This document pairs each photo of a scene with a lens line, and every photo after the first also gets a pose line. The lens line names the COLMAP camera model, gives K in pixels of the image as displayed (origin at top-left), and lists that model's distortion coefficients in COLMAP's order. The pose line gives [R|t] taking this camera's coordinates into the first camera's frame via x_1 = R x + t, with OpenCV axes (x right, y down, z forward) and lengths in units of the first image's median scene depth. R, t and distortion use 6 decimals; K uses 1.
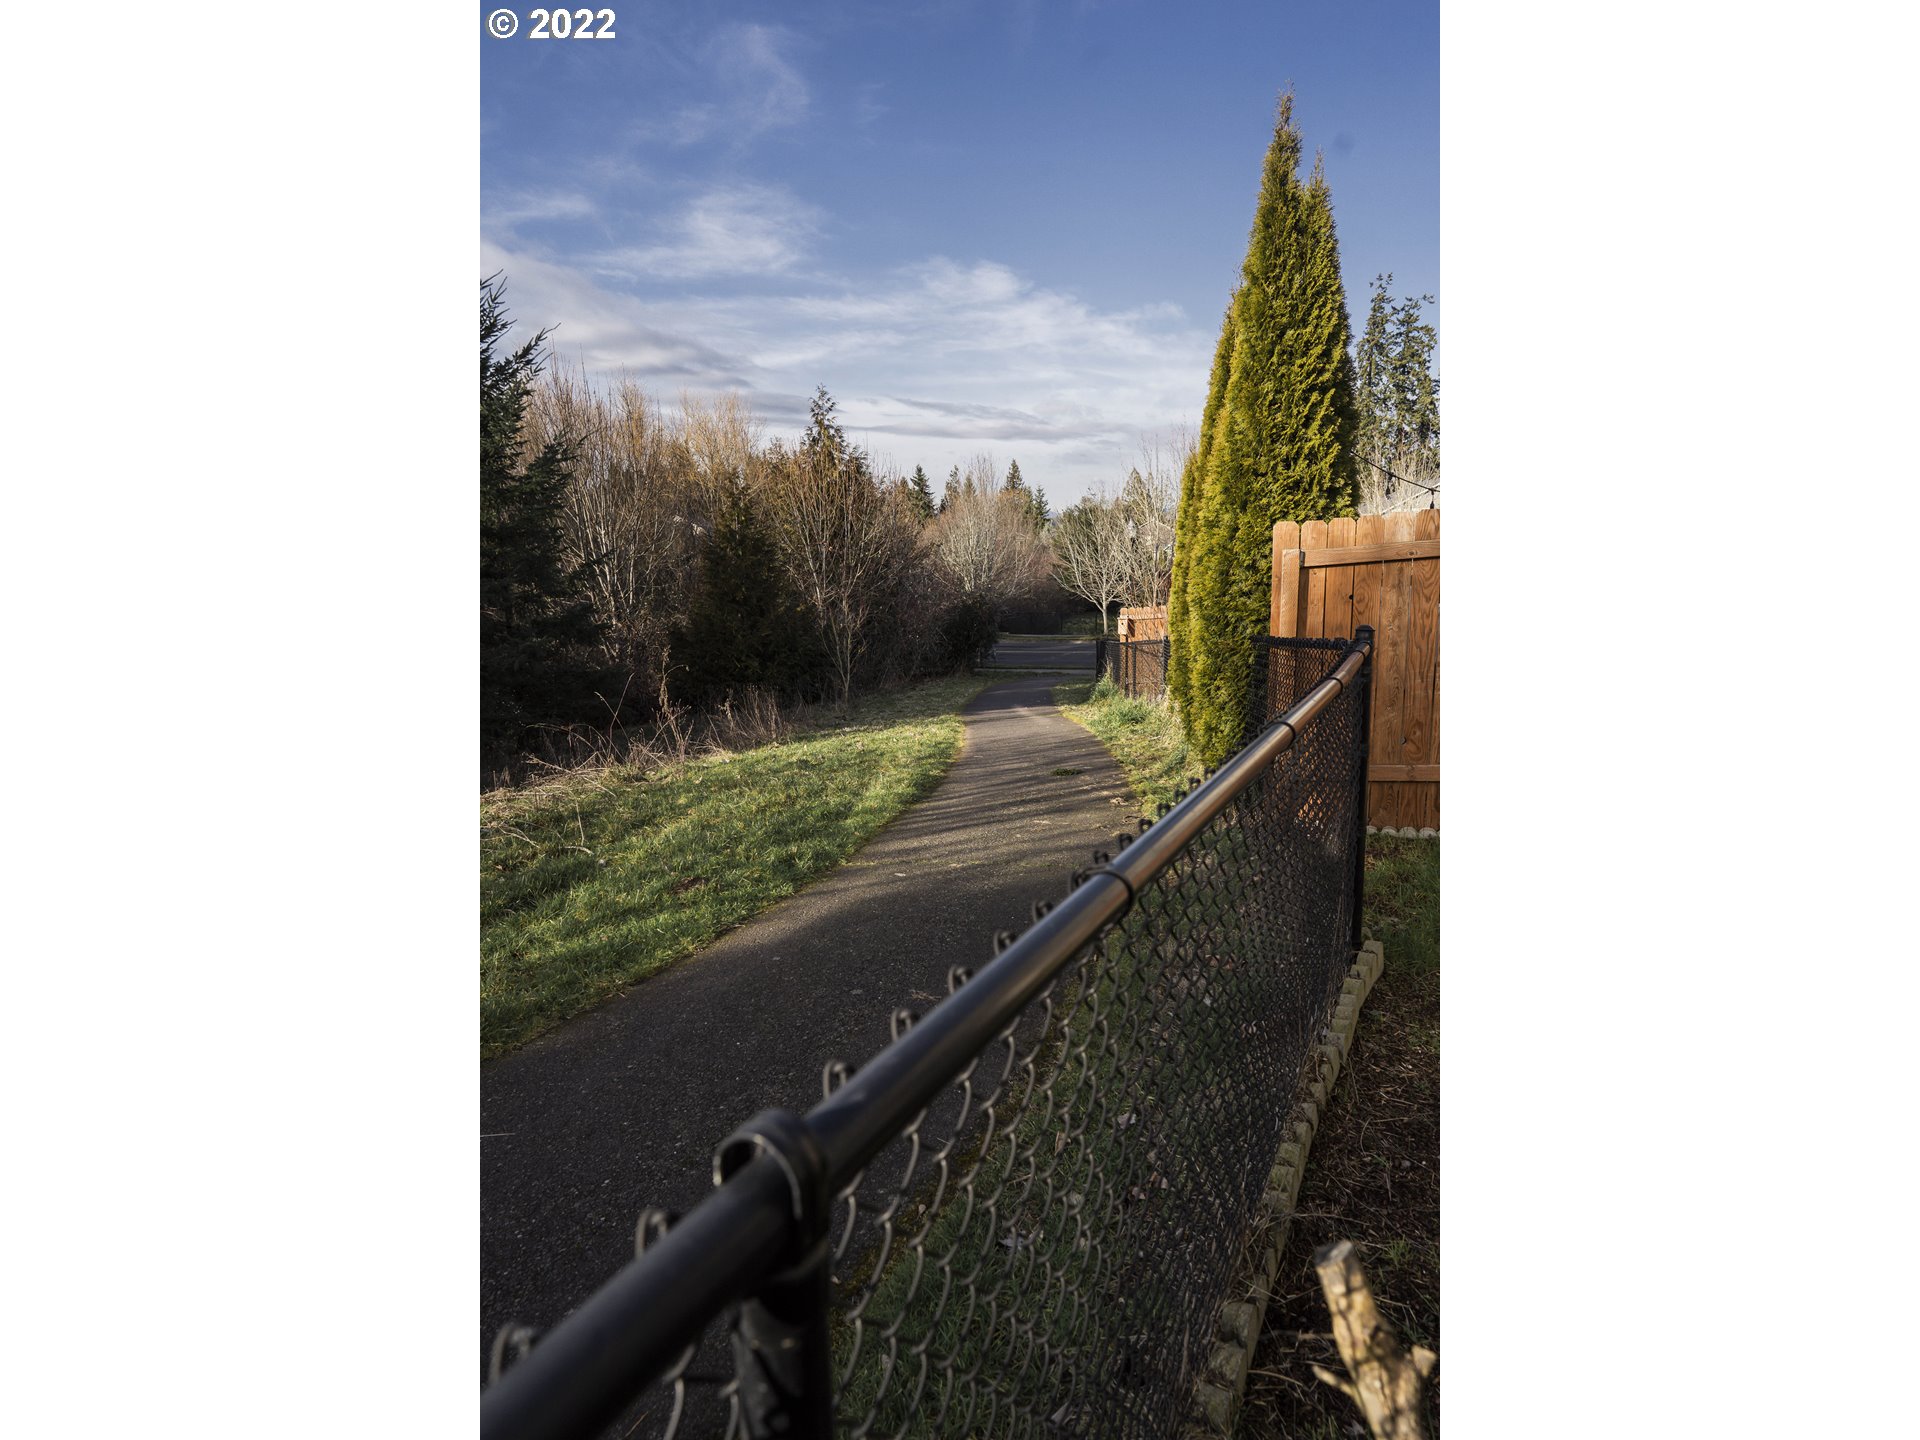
lens RADIAL K [[965.5, 0, 960.0], [0, 965.5, 720.0], [0, 0, 1]] dist [-0.002545, -0.000036]
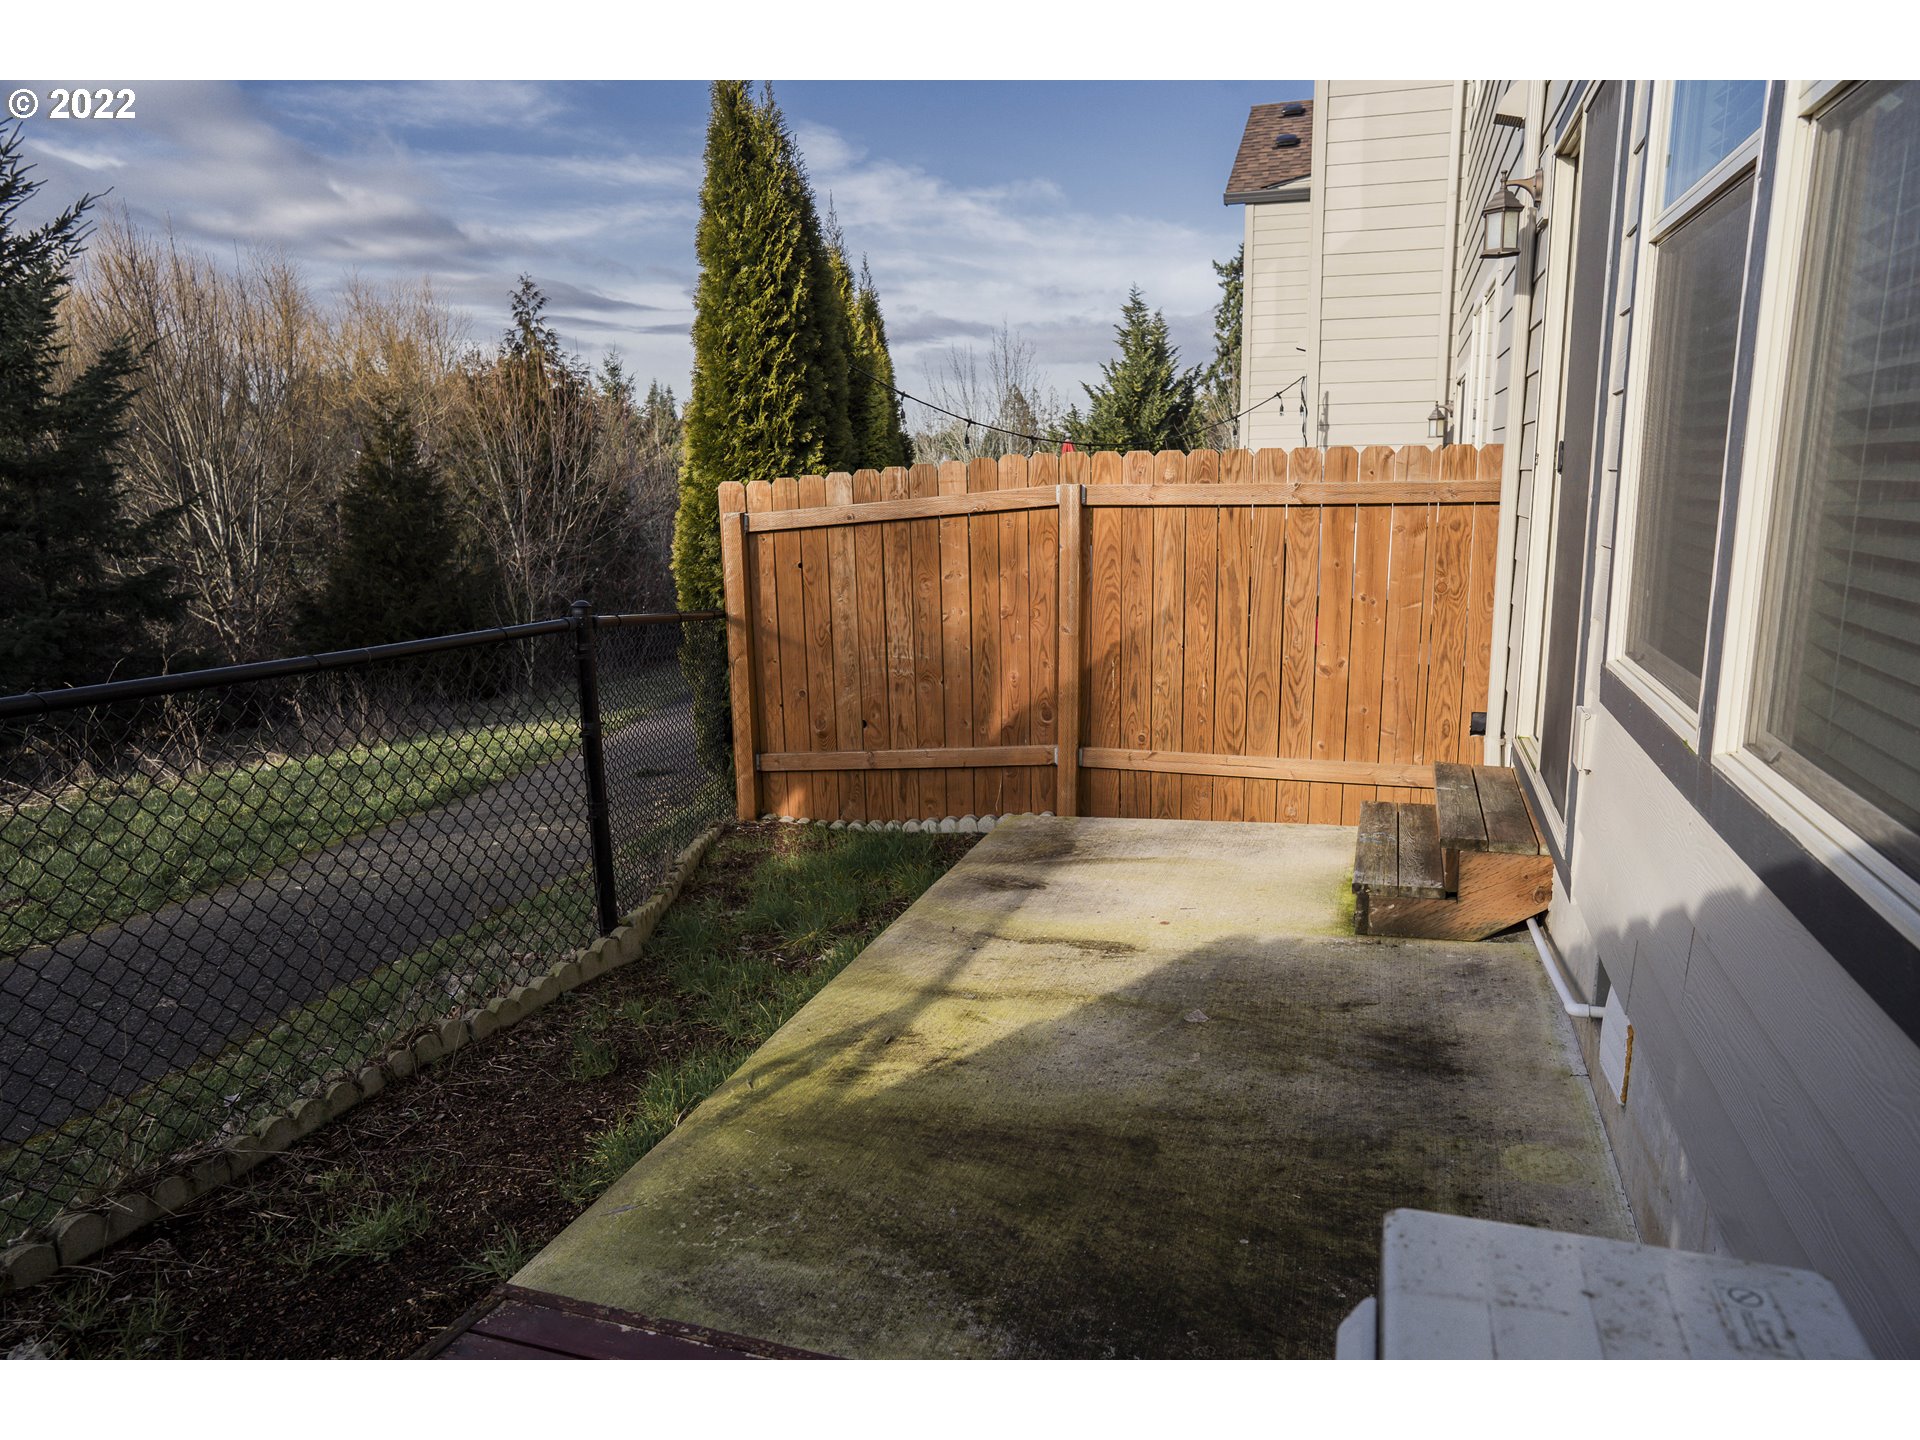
lens RADIAL K [[1281.6, 0, 960.0], [0, 1281.6, 720.0], [0, 0, 1]] dist [-0.027881, 0.030483]
pose [[0.992111, -0.015721, 0.124370, 0.289020], [0.015345, 0.999874, 0.003978, 0.010294], [-0.124417, -0.002038, 0.992228, -0.147994]]
